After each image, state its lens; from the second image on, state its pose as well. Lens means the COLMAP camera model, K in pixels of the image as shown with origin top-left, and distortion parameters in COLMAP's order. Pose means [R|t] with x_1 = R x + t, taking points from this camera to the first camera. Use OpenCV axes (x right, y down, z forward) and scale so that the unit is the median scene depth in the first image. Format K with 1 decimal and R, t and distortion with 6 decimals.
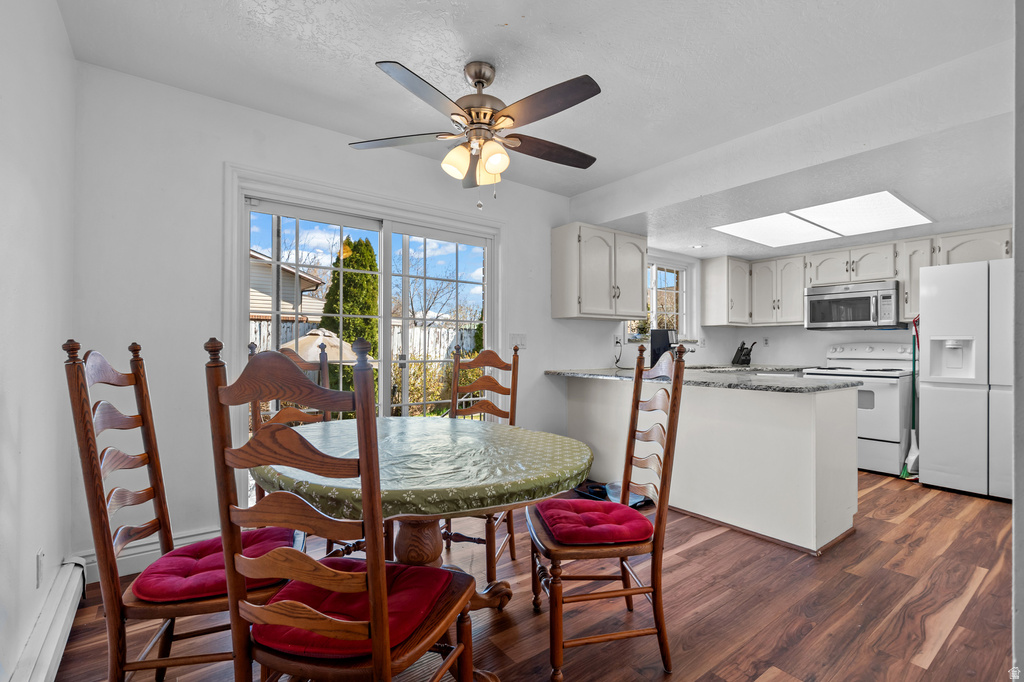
lens RADIAL K [[466.9, 0, 522.2], [0, 466.9, 341.0], [0, 0, 1]] dist [0.001064, -0.000133]
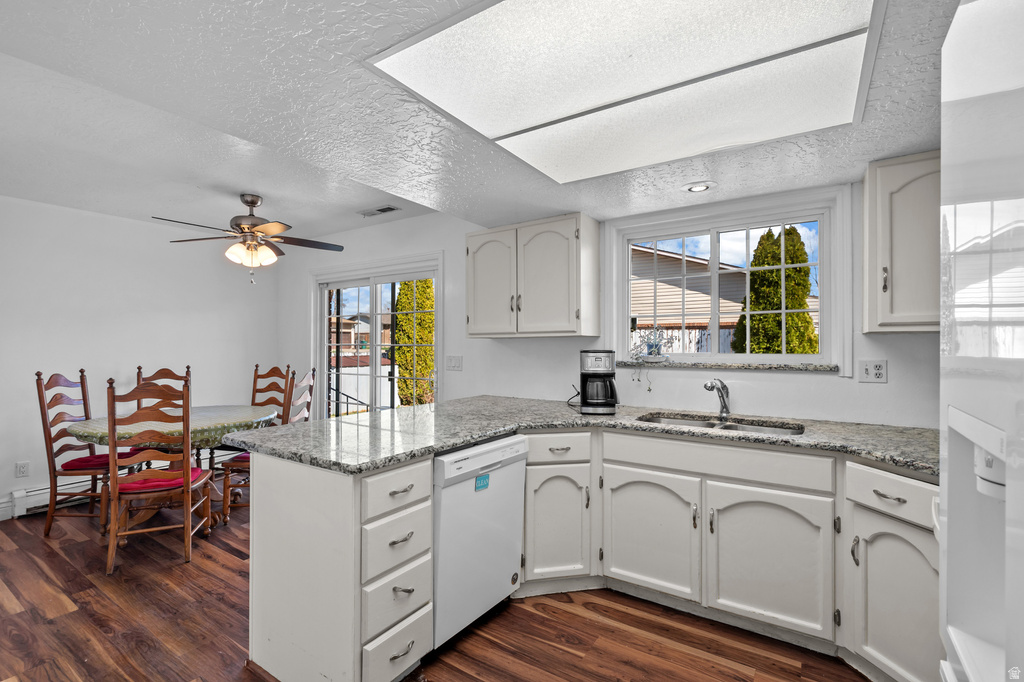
lens RADIAL K [[466.9, 0, 516.3], [0, 466.9, 343.2], [0, 0, 1]] dist [0.001064, -0.000133]
pose [[0.321160, -0.008489, -0.946987, 0.896237], [0.014844, 0.999882, -0.003929, -0.033226], [0.946909, -0.012795, 0.321248, 0.702088]]
